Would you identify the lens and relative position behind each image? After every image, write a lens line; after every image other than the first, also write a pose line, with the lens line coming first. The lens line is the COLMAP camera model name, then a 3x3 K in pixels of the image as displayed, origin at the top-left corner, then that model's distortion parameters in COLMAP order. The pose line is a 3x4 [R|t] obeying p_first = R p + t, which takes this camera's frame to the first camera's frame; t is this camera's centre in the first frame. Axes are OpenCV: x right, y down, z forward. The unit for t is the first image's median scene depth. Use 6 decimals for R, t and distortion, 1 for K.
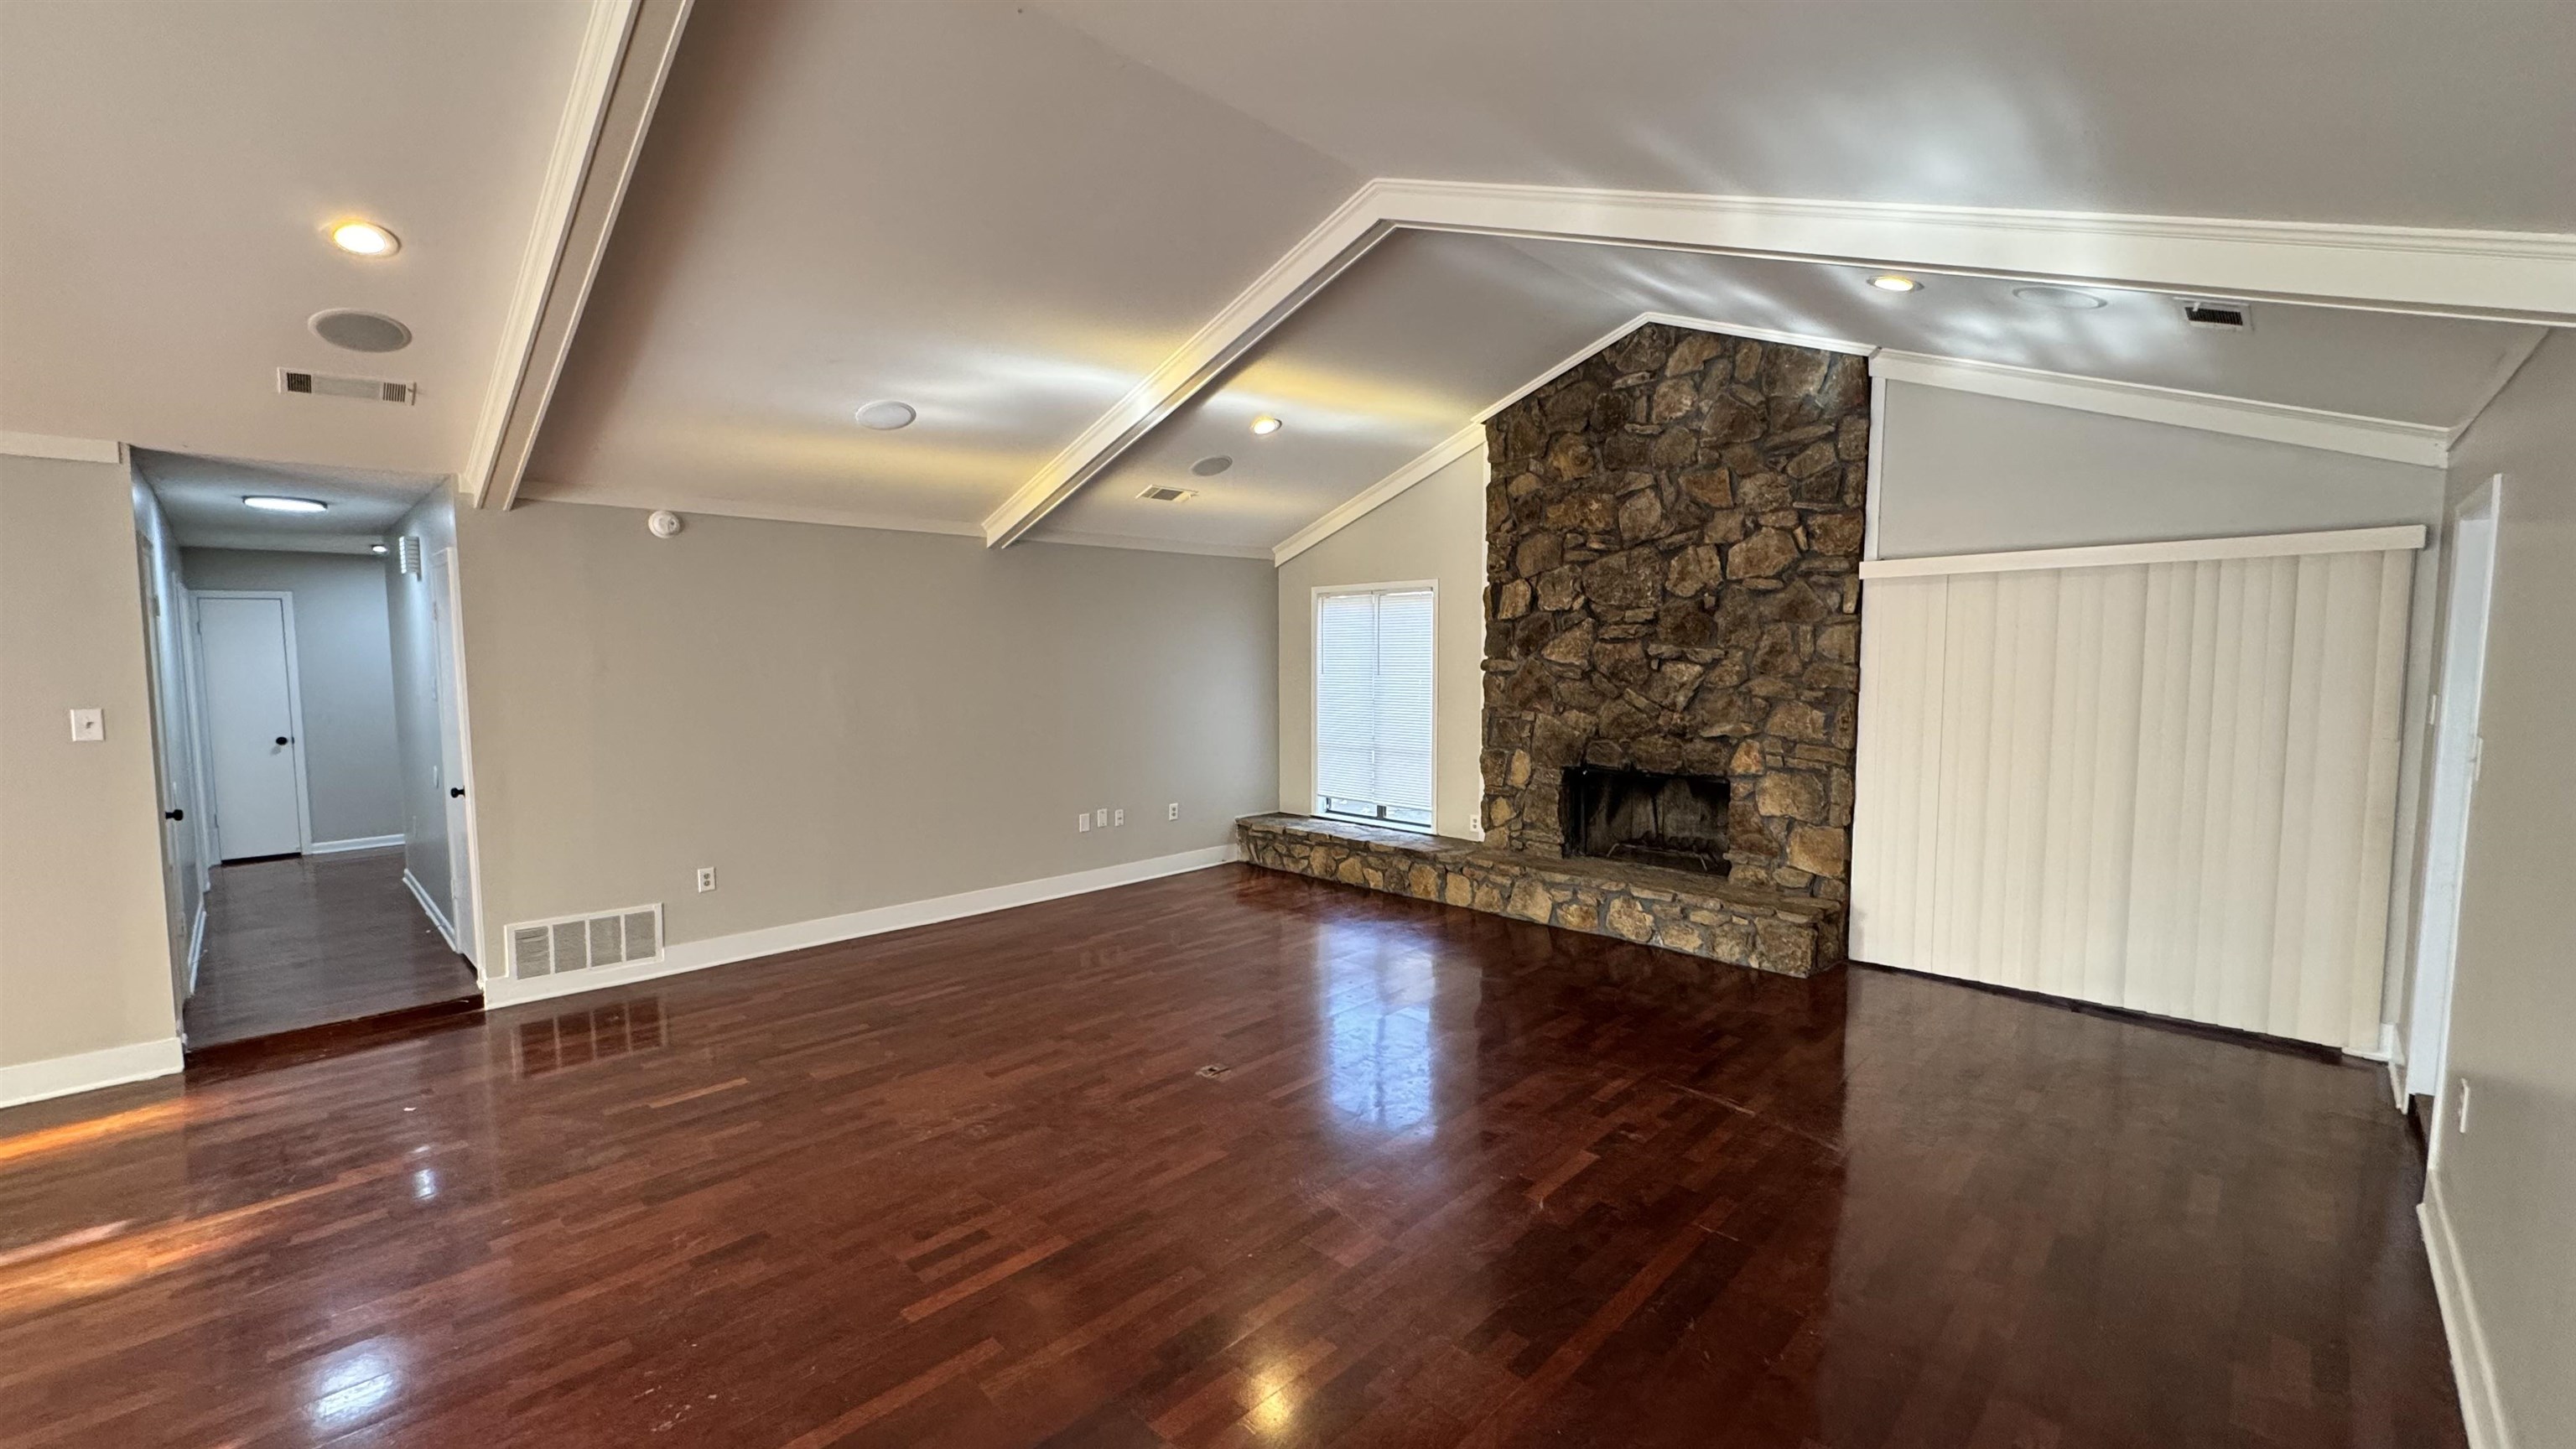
lens RADIAL K [[1029.2, 0, 1288.7], [0, 1029.2, 731.9], [0, 0, 1]] dist [-0.000306, 0.000238]
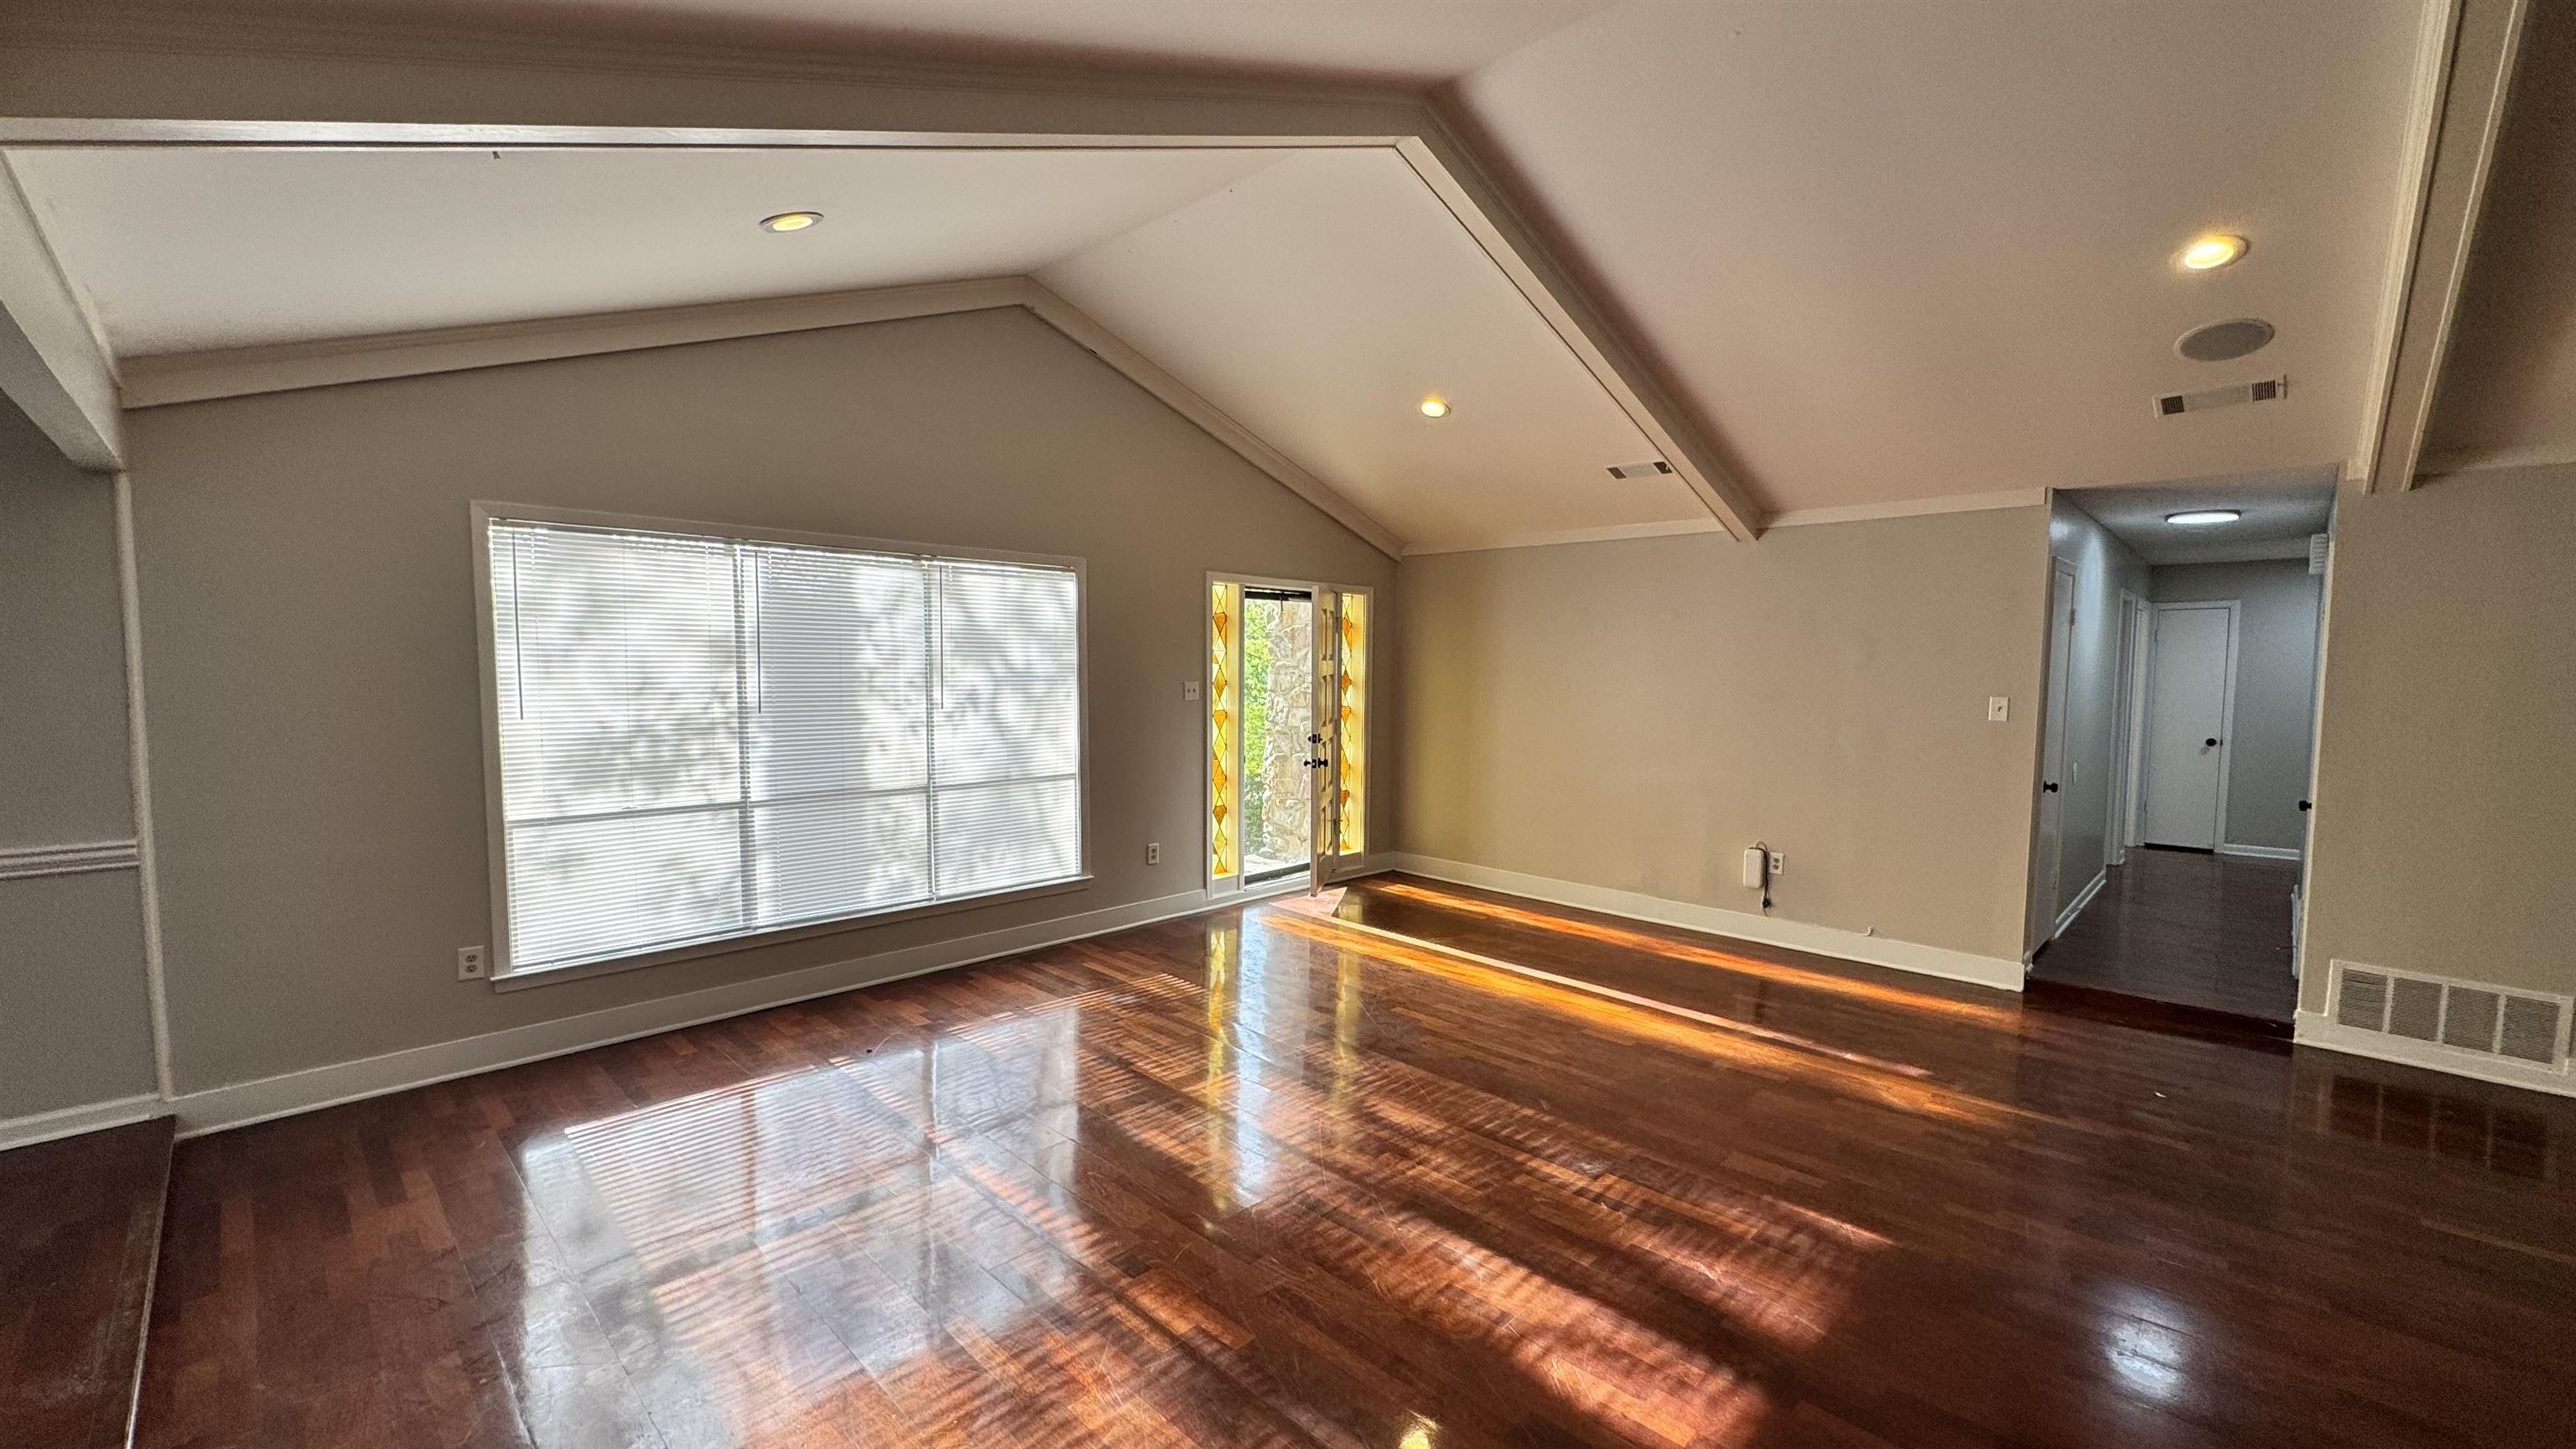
lens RADIAL K [[1029.2, 0, 1288.7], [0, 1029.2, 731.9], [0, 0, 1]] dist [-0.000306, 0.000238]
pose [[0.010294, 0.073997, -0.997205, 0.095370], [-0.085268, 0.993691, 0.072856, 0.002718], [0.996305, 0.084280, 0.016539, 0.055739]]
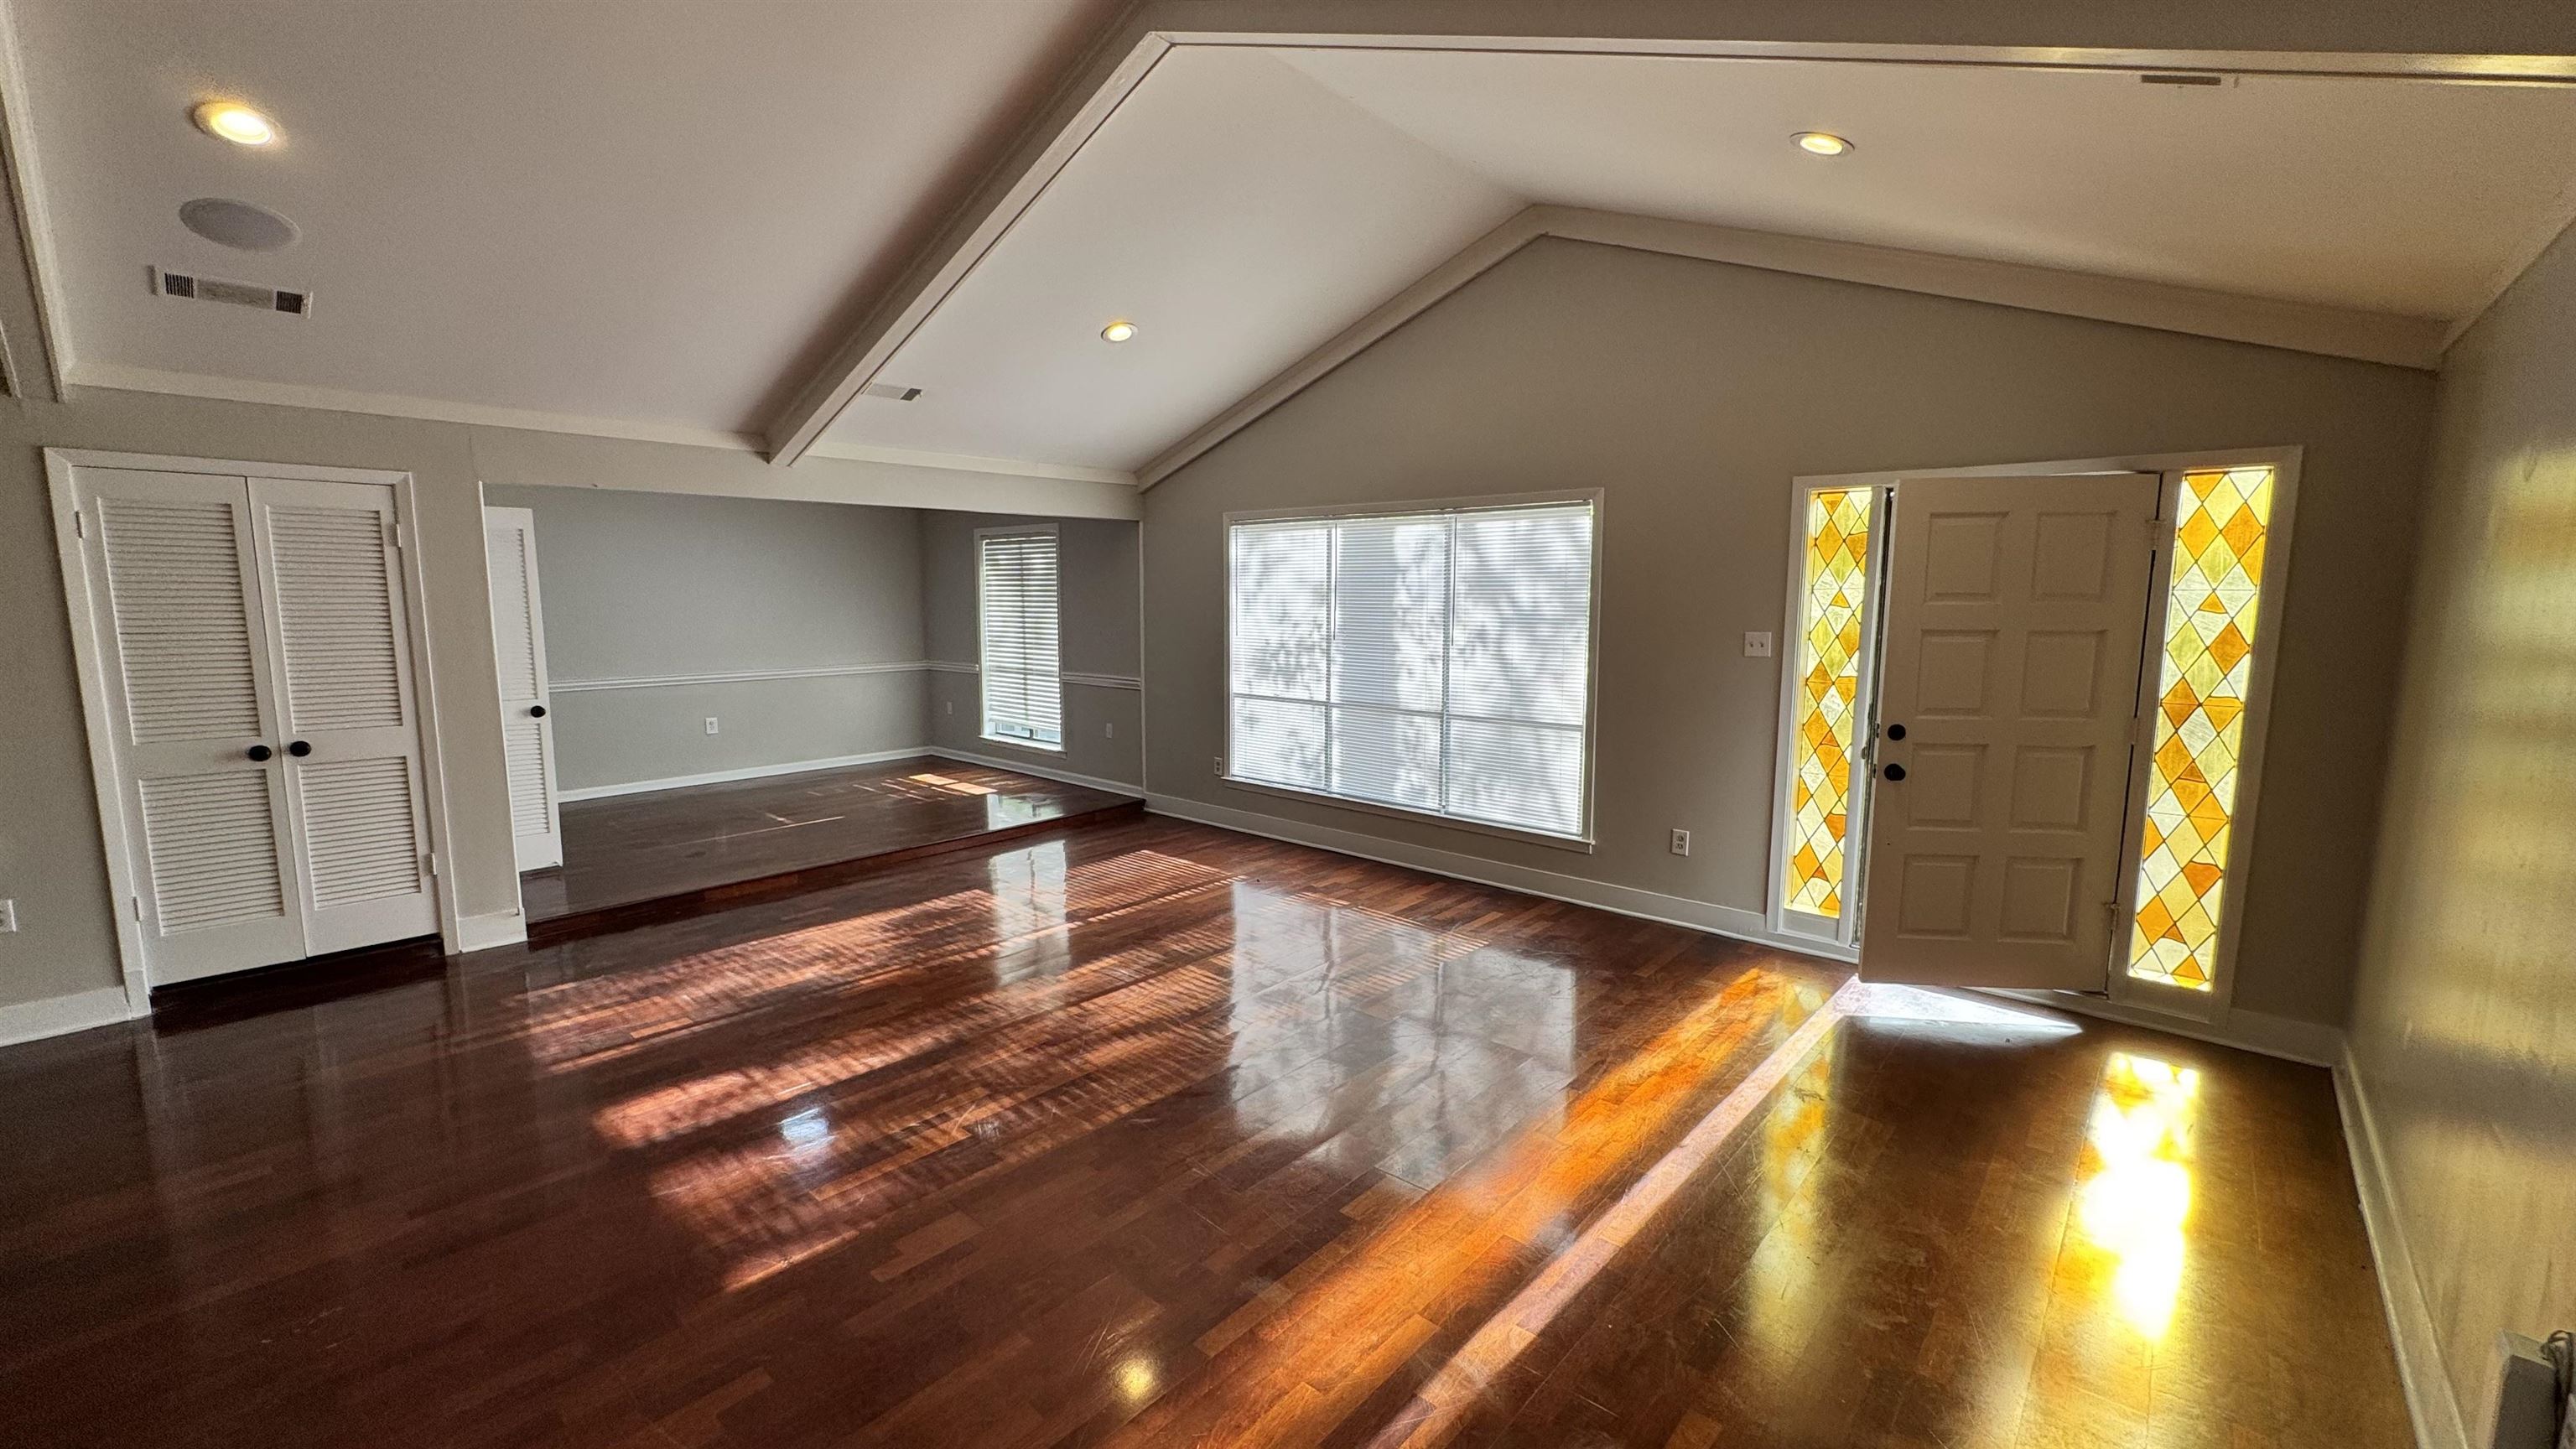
lens RADIAL K [[1029.2, 0, 1288.7], [0, 1029.2, 731.9], [0, 0, 1]] dist [-0.000306, 0.000238]
pose [[-0.998758, 0.007920, -0.049197, -0.584208], [-0.002426, 0.978387, 0.206767, -0.048942], [0.049771, 0.206630, -0.977153, 0.746277]]
